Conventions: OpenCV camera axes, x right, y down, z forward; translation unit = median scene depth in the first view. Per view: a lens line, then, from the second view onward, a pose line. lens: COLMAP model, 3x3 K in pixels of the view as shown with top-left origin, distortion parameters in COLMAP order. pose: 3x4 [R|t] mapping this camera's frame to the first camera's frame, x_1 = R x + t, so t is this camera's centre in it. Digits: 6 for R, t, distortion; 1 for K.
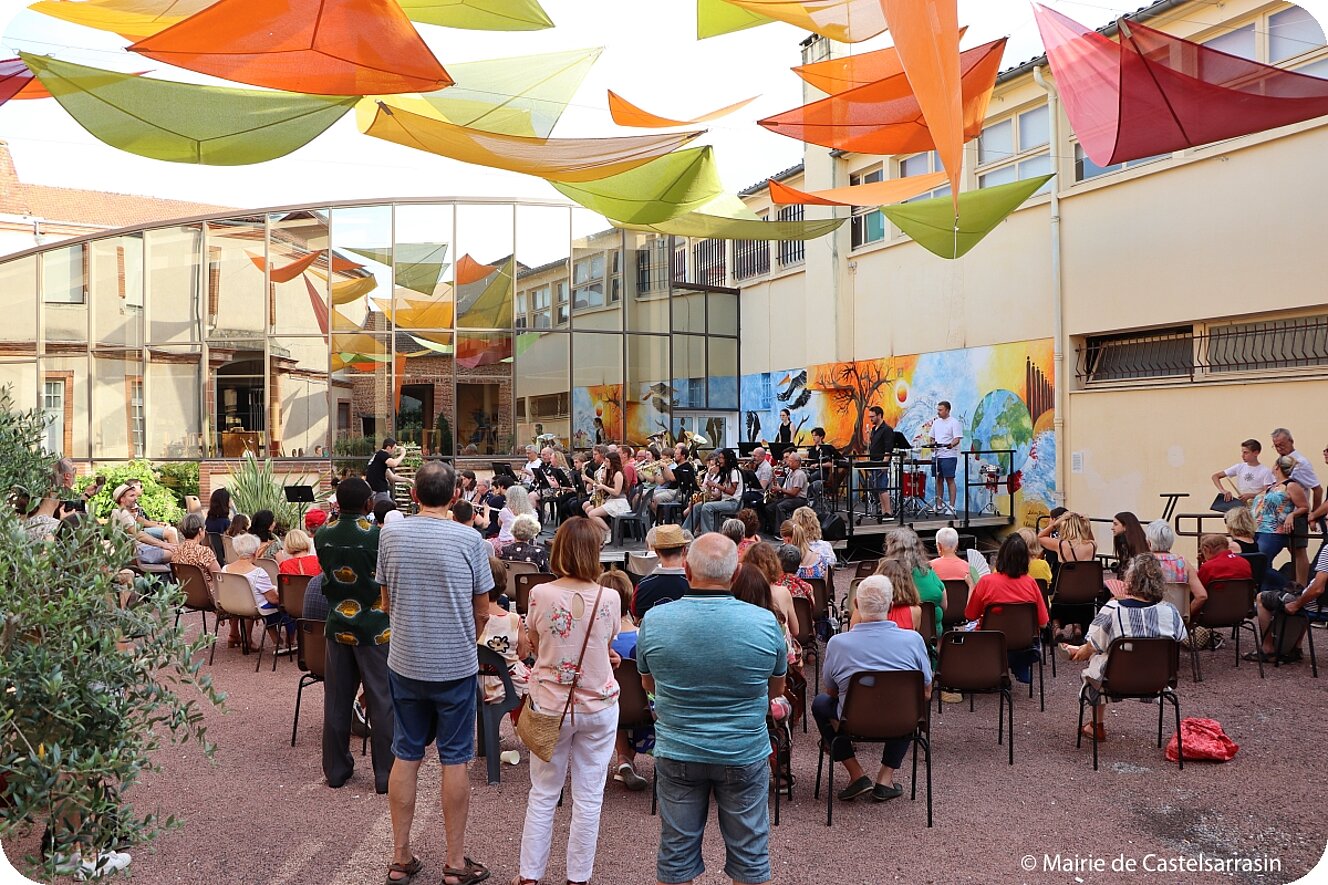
lens RADIAL K [[1100.7, 0, 669.3], [0, 1100.7, 442.7], [0, 0, 1]] dist [-0.160653, 0.116580]
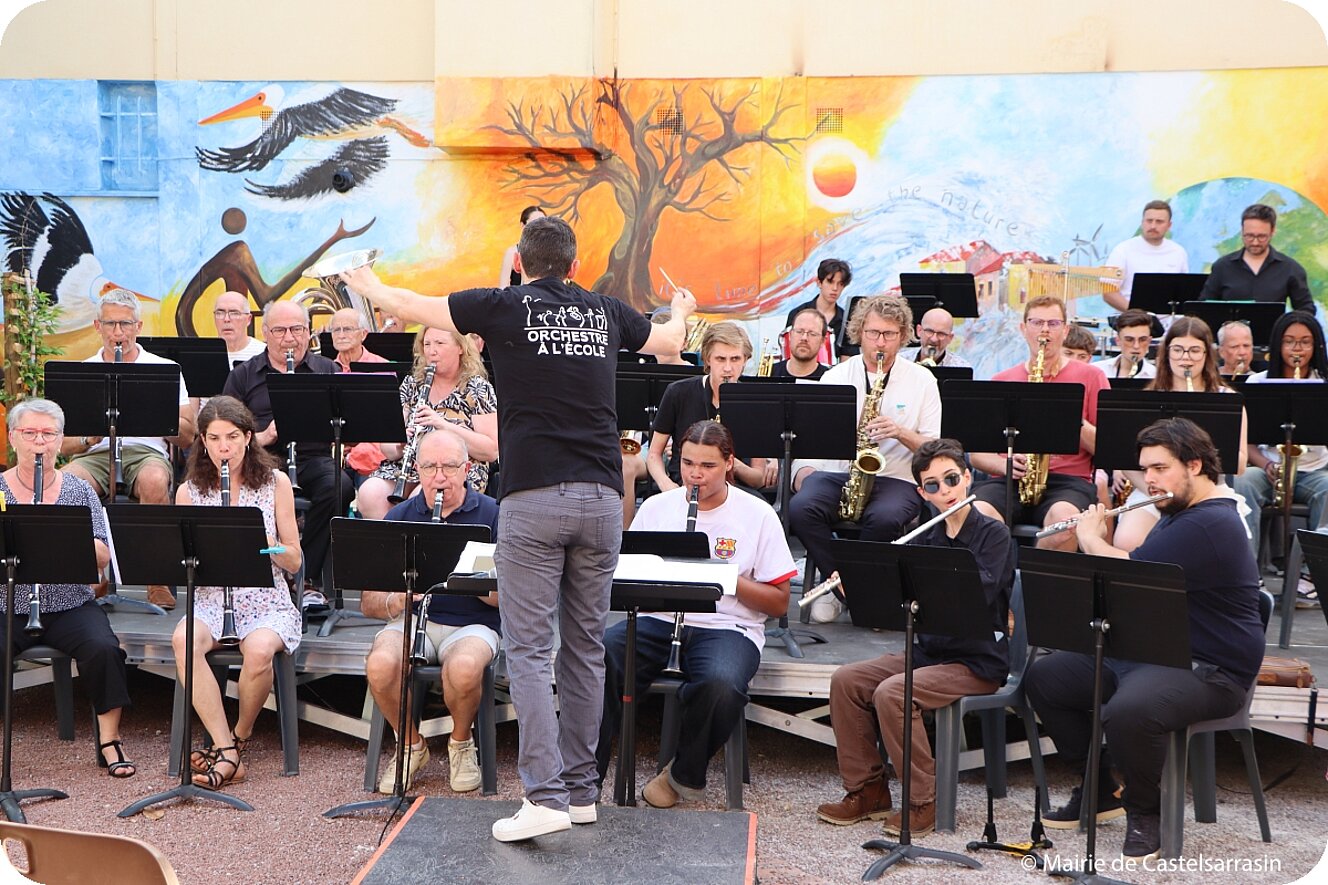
lens RADIAL K [[2069.9, 0, 677.4], [0, 2069.9, 446.9], [0, 0, 1]] dist [0.129188, 0.000000]
pose [[0.528963, -0.047311, 0.847325, -0.474424], [-0.009950, 0.998030, 0.061937, 0.007103], [-0.848587, -0.041193, 0.527450, 0.686801]]
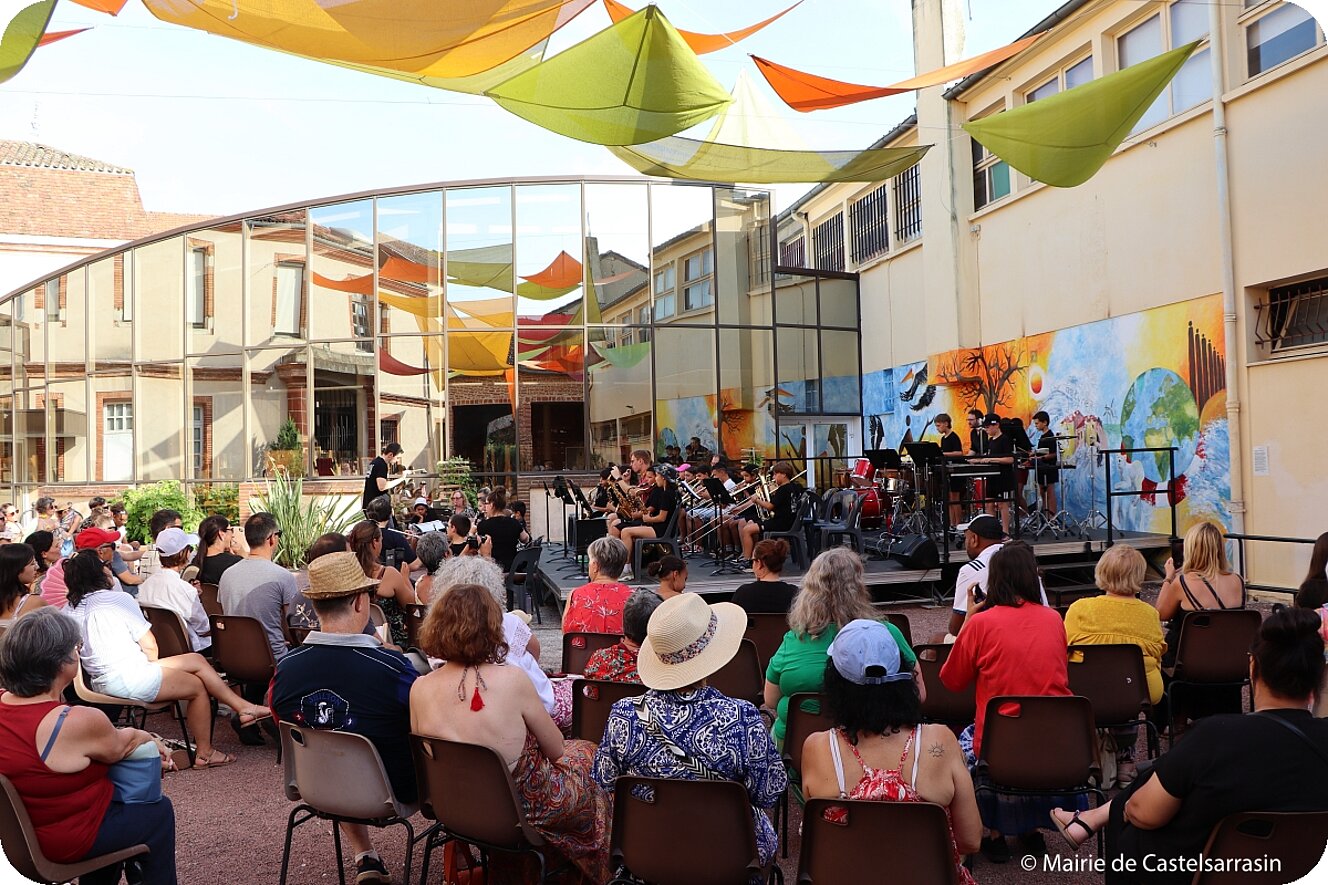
lens RADIAL K [[1100.7, 0, 666.8], [0, 1100.7, 439.7], [0, 0, 1]] dist [-0.160653, 0.116580]
pose [[0.982641, -0.021822, -0.184227, 0.097722], [0.017199, 0.999497, -0.026653, 0.013548], [0.184716, 0.023022, 0.982522, 0.188532]]
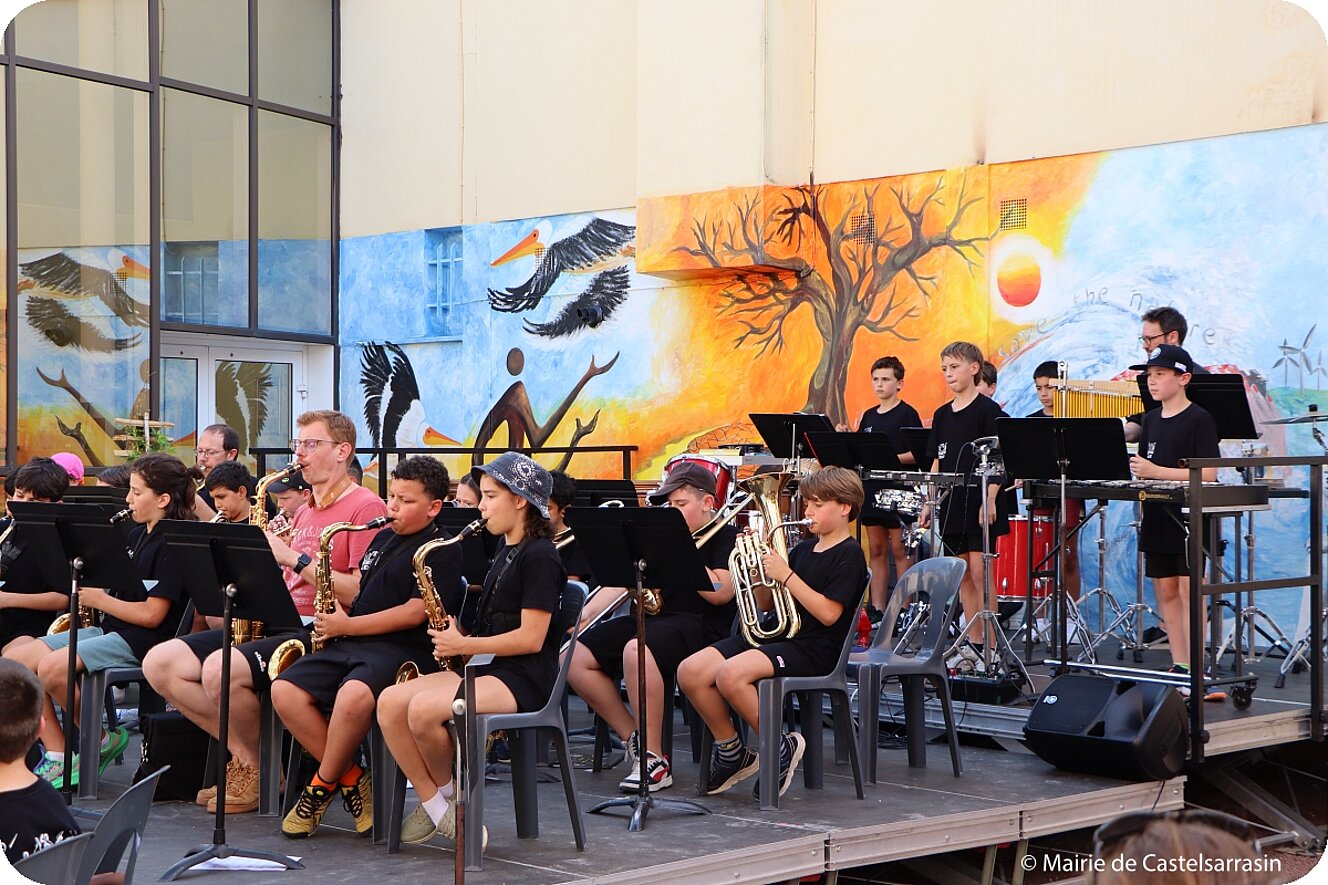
lens RADIAL K [[2293.9, 0, 656.5], [0, 2293.9, 436.6], [0, 0, 1]] dist [0.200583, 0.000000]
pose [[0.929196, 0.012300, 0.369383, -0.141473], [-0.007007, 0.999853, -0.015668, 0.013021], [-0.369521, 0.011970, 0.929145, 0.434500]]
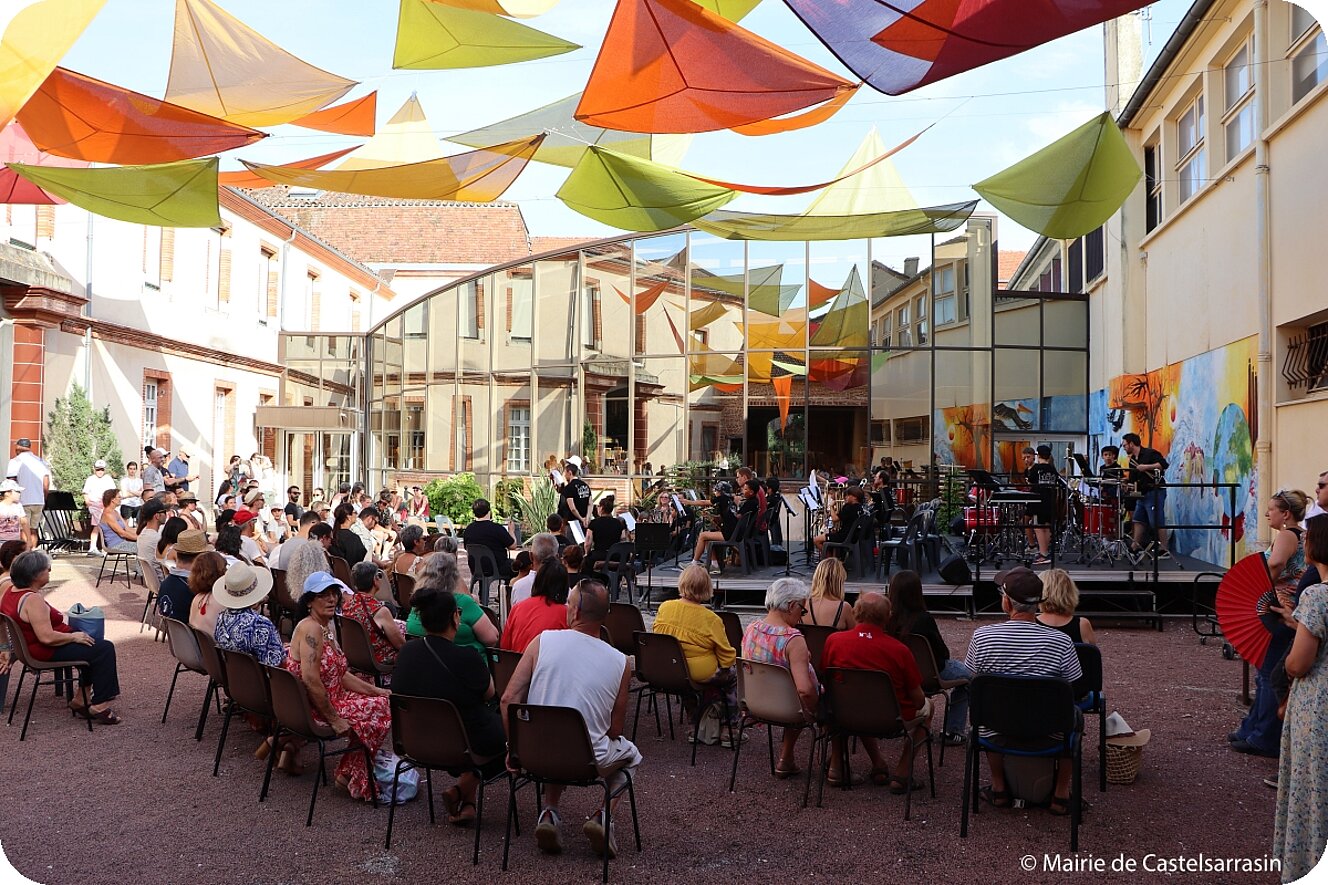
lens RADIAL K [[1100.7, 0, 660.7], [0, 1100.7, 430.2], [0, 0, 1]] dist [-0.160653, 0.116580]
pose [[0.826170, 0.001401, -0.563419, 0.361236], [-0.021380, 0.999355, -0.028867, -0.000556], [0.563015, 0.035895, 0.825667, 0.151539]]
